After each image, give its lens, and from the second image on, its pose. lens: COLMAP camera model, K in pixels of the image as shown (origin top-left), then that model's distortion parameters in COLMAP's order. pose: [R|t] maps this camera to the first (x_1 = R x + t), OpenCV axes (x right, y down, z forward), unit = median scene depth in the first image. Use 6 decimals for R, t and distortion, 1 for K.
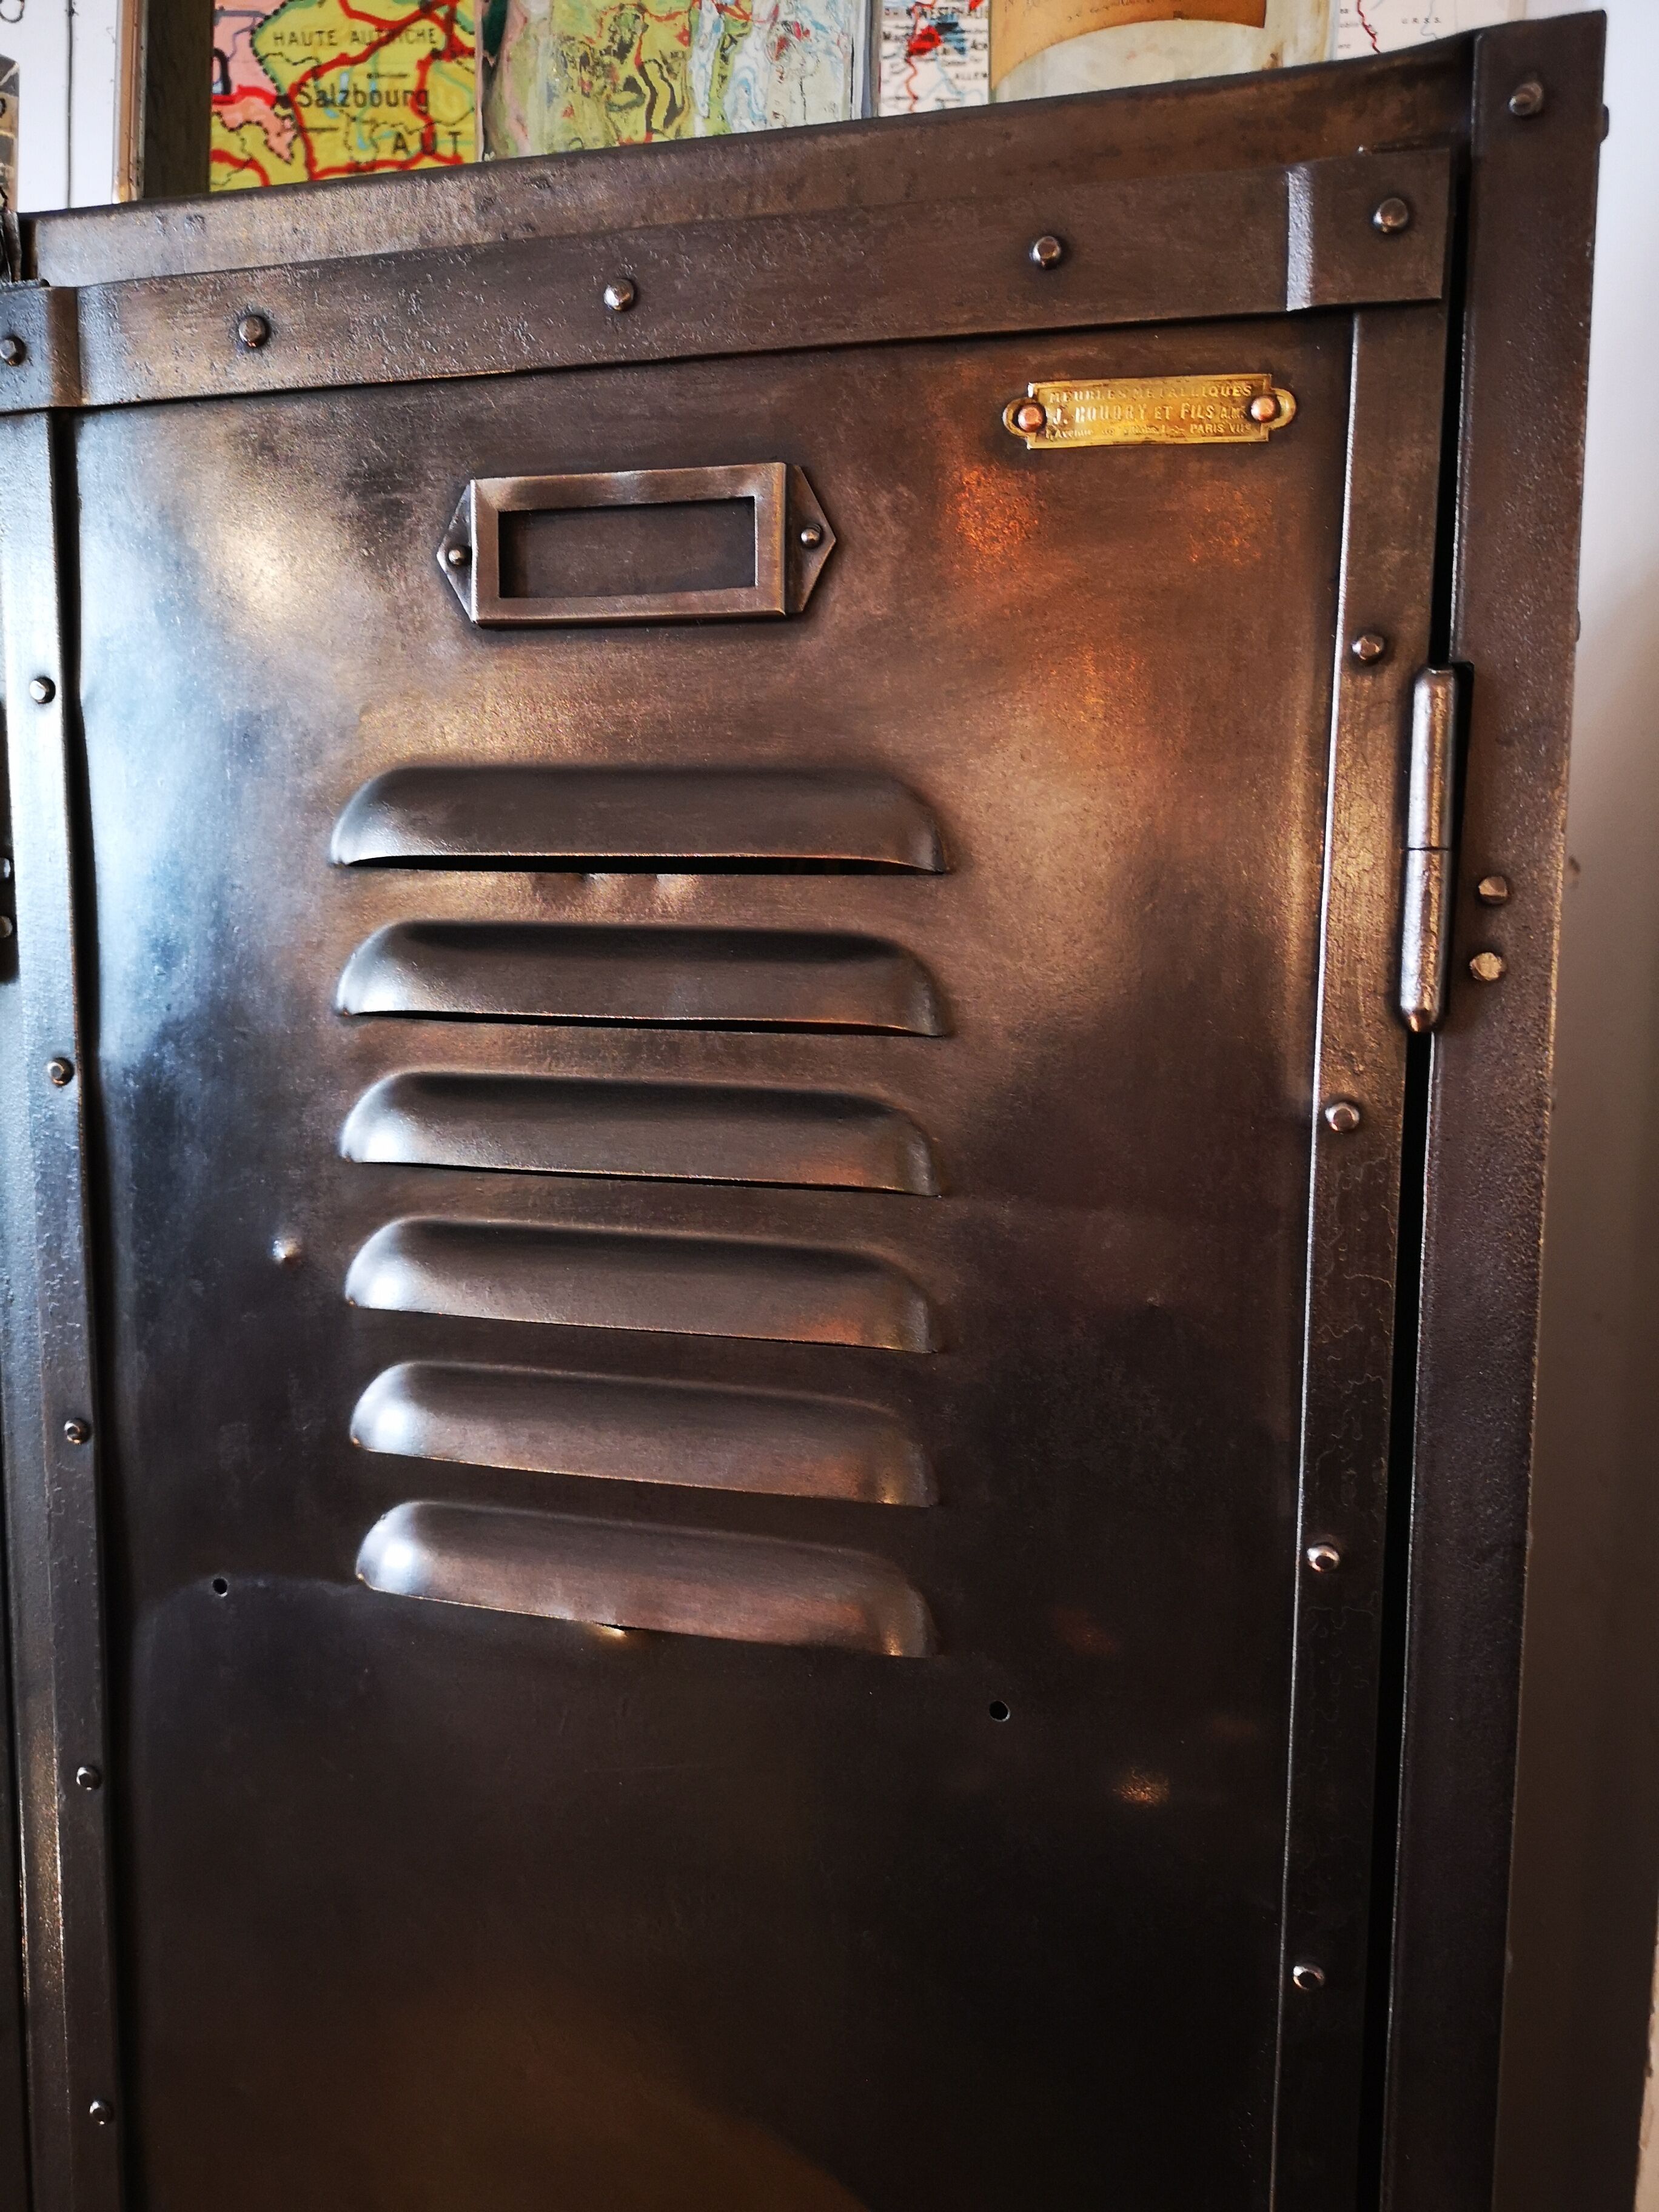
lens RADIAL K [[1718.7, 0, 837.0], [0, 1718.7, 1106.2], [0, 0, 1]] dist [0.043777, -0.041120]
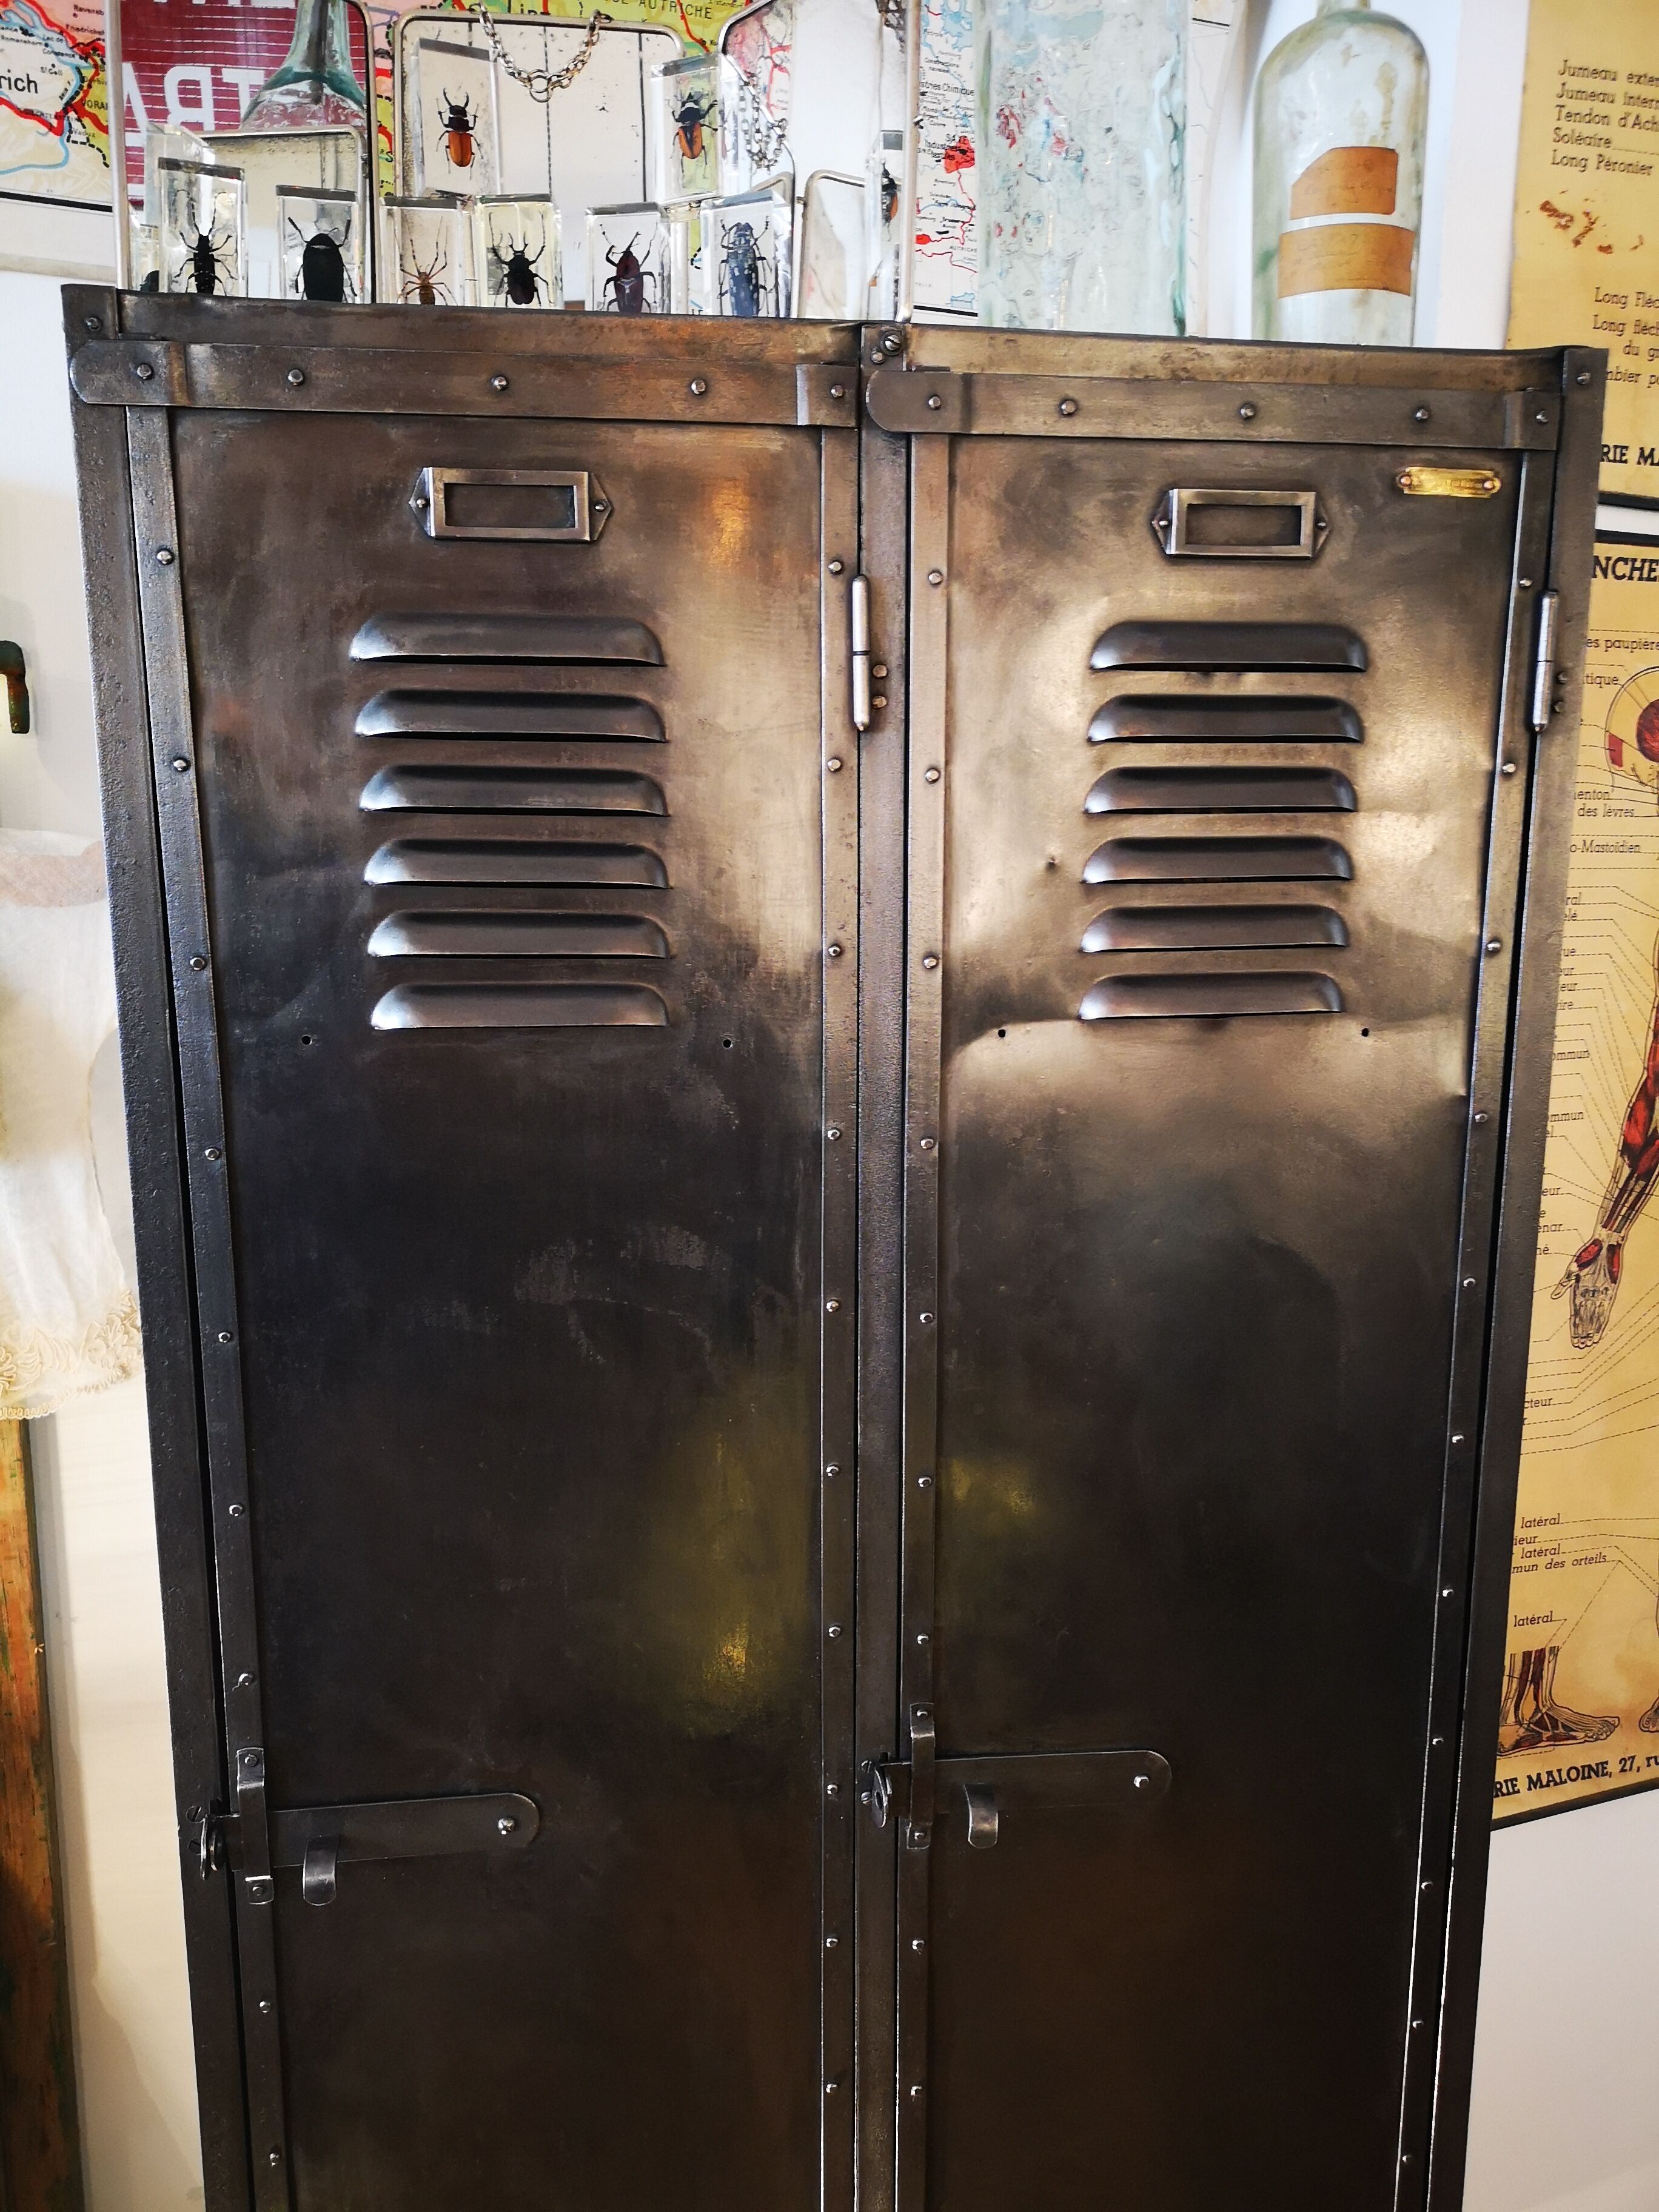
lens RADIAL K [[1718.7, 0, 837.0], [0, 1718.7, 1106.2], [0, 0, 1]] dist [0.043777, -0.041120]
pose [[0.900864, -0.095824, 0.423394, -1.707402], [0.061997, 0.993735, 0.092993, 0.199101], [-0.429652, -0.057525, 0.901160, -0.896106]]
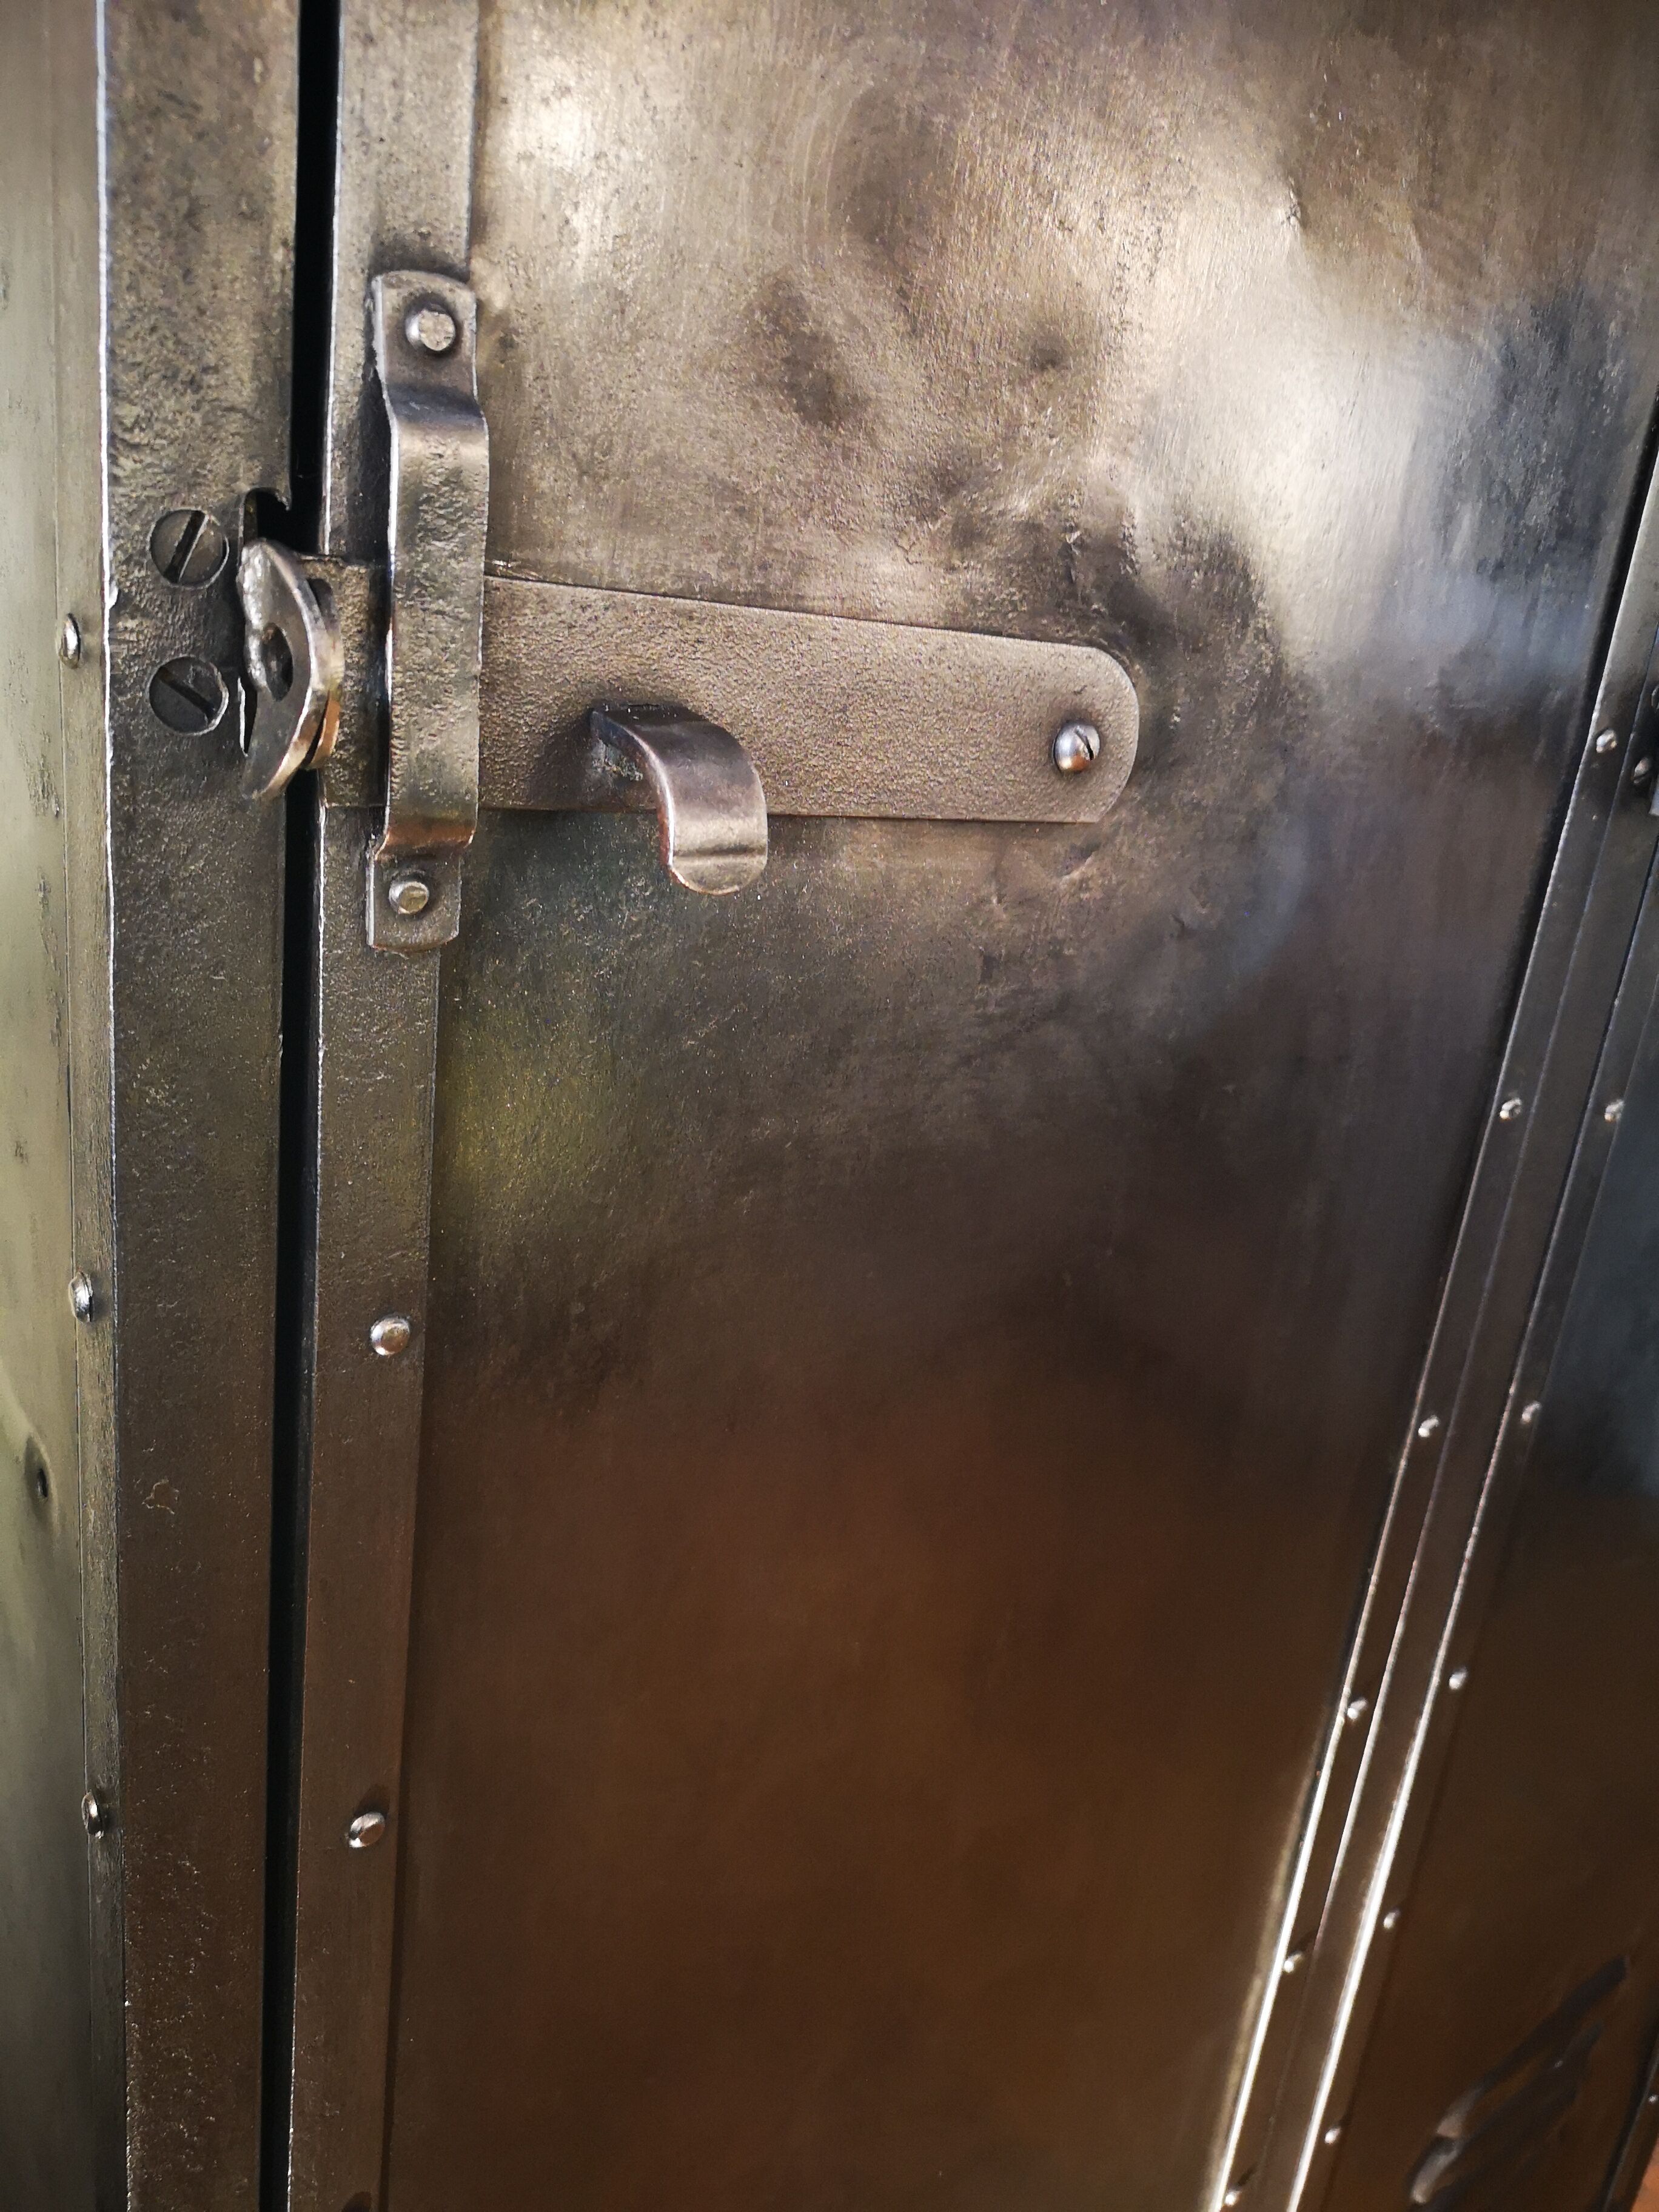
lens RADIAL K [[1718.7, 0, 837.0], [0, 1718.7, 1106.2], [0, 0, 1]] dist [0.043777, -0.041120]
pose [[0.603918, -0.202286, 0.770950, -1.945106], [-0.013980, 0.964421, 0.264001, 1.432997], [-0.796924, -0.170213, 0.579603, 1.169183]]
